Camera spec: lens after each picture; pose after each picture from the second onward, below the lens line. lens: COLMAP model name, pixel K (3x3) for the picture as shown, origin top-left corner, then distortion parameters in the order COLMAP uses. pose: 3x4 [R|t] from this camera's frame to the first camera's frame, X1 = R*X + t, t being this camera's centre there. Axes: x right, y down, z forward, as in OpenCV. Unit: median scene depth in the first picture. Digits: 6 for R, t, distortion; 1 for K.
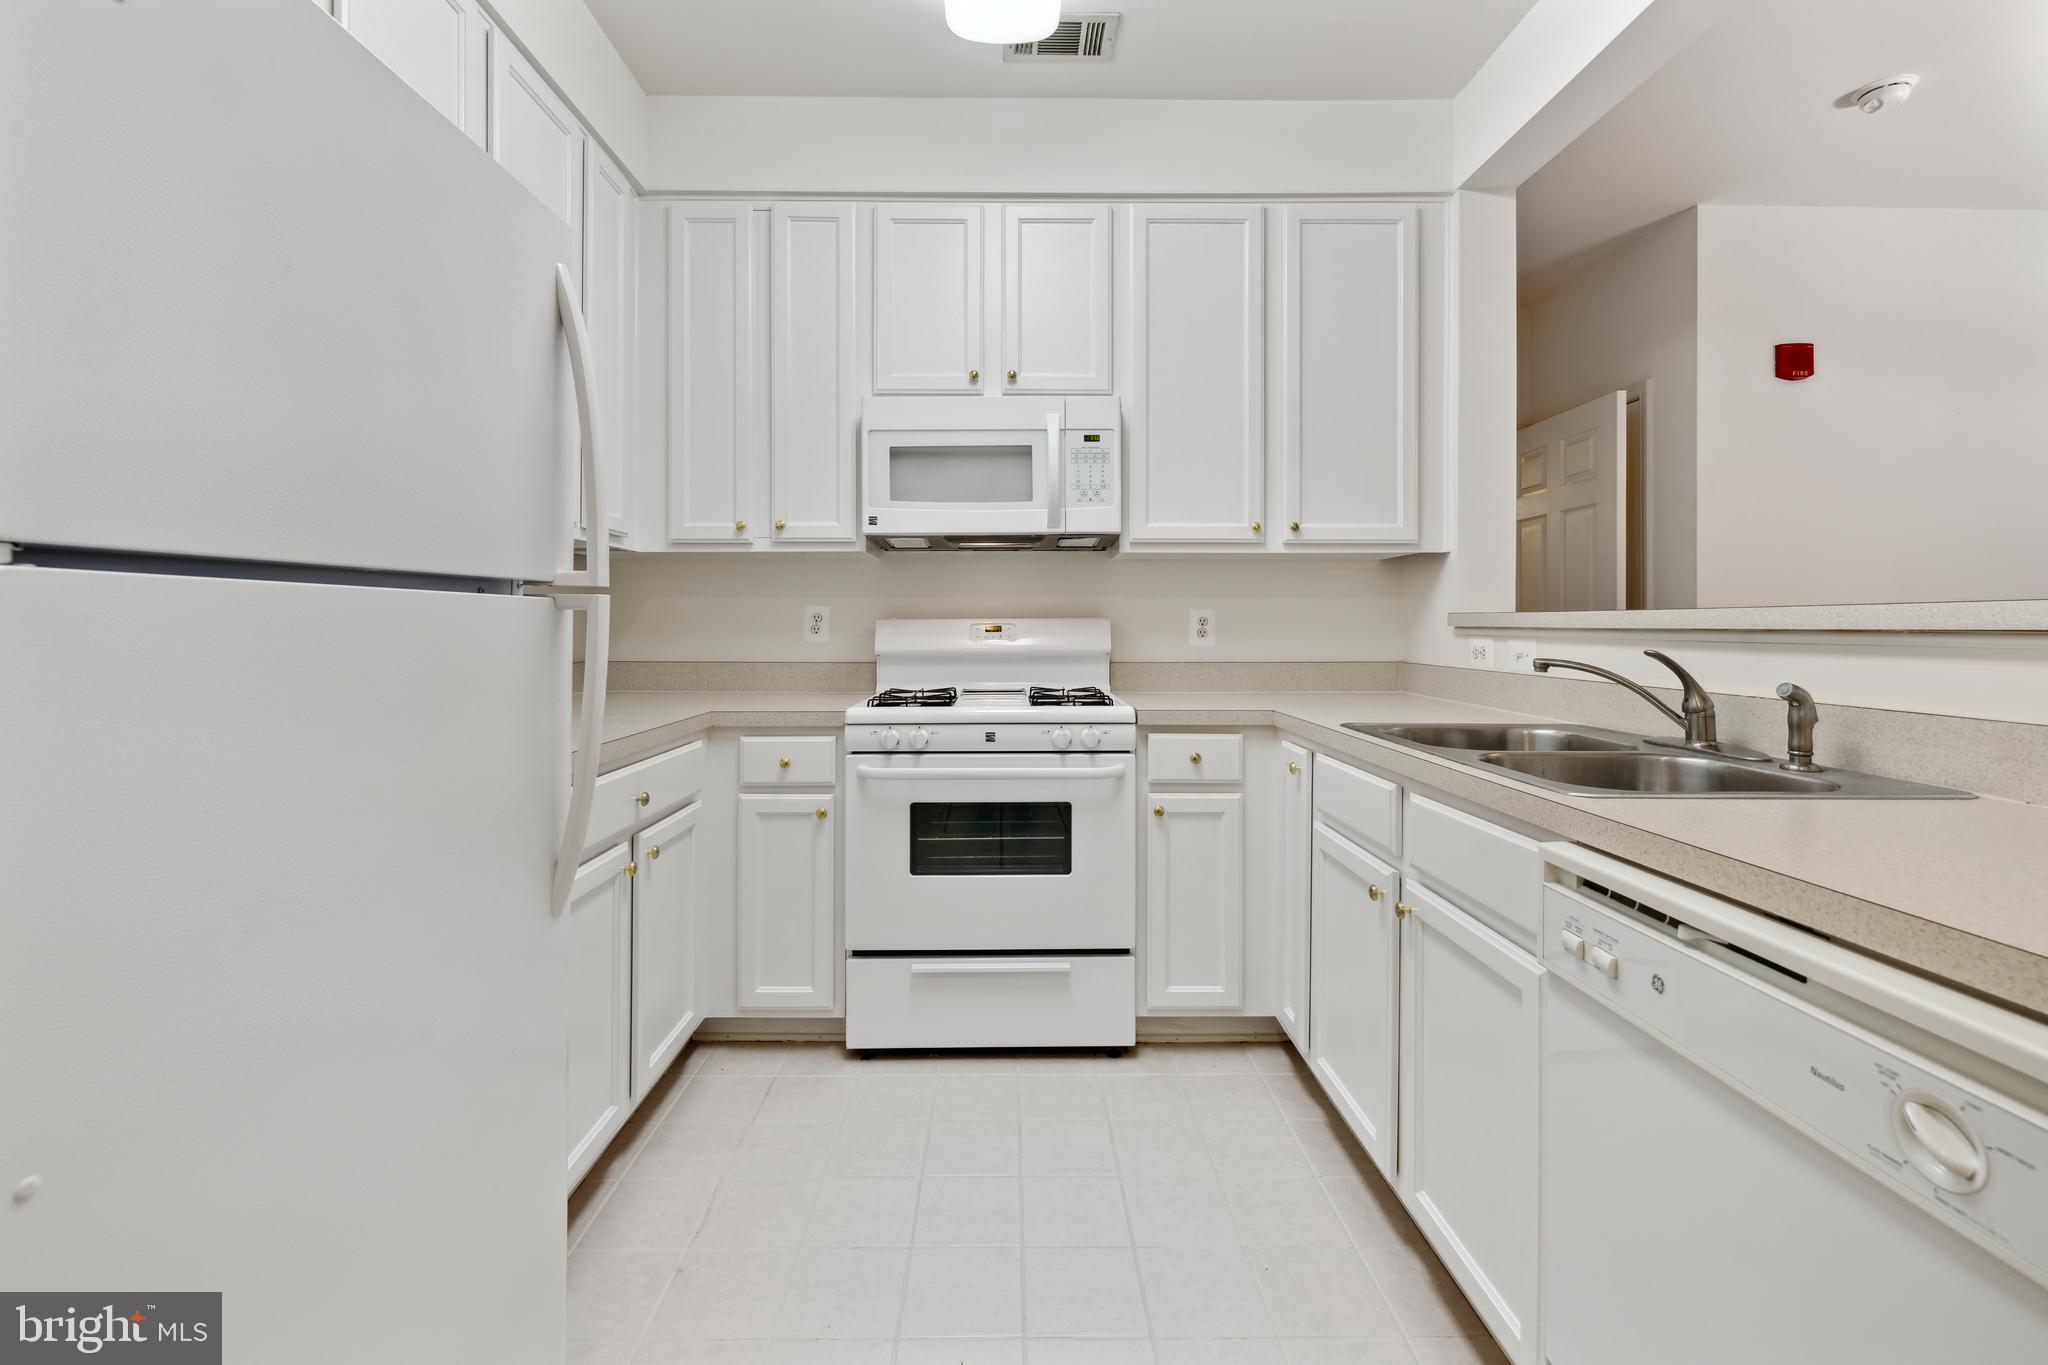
lens RADIAL K [[879.4, 0, 1011.3], [0, 879.4, 624.5], [0, 0, 1]] dist [-0.000086, -0.000025]
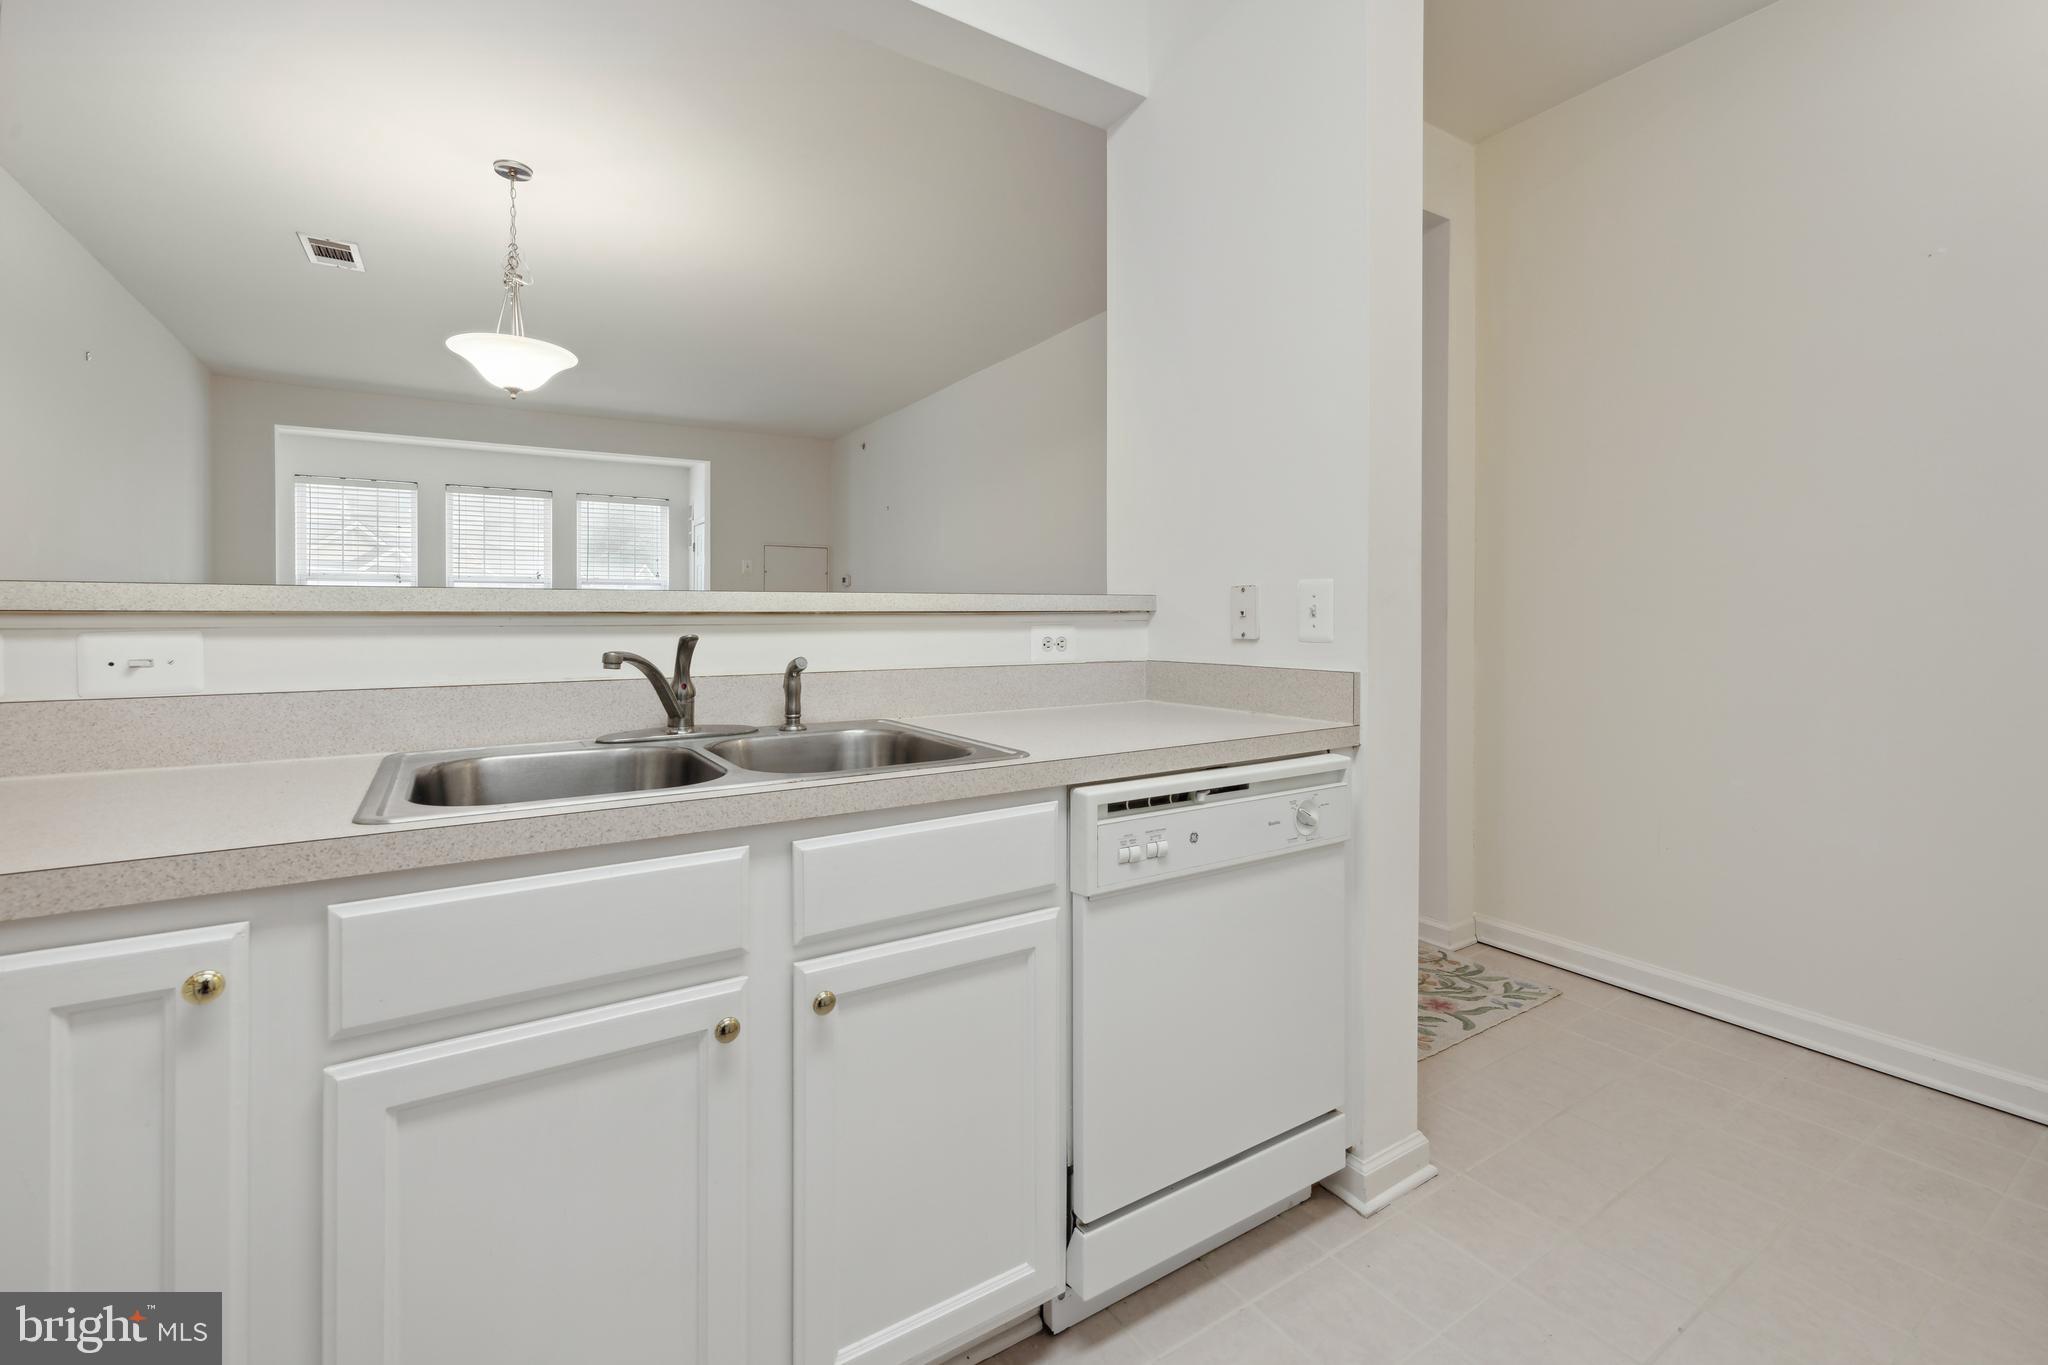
lens RADIAL K [[879.4, 0, 1016.9], [0, 879.4, 612.0], [0, 0, 1]] dist [-0.000086, -0.000025]
pose [[-0.528913, -0.002985, 0.848671, -0.295995], [-0.000376, 0.999995, 0.003283, 0.001759], [-0.848676, 0.001417, -0.528911, 1.460524]]
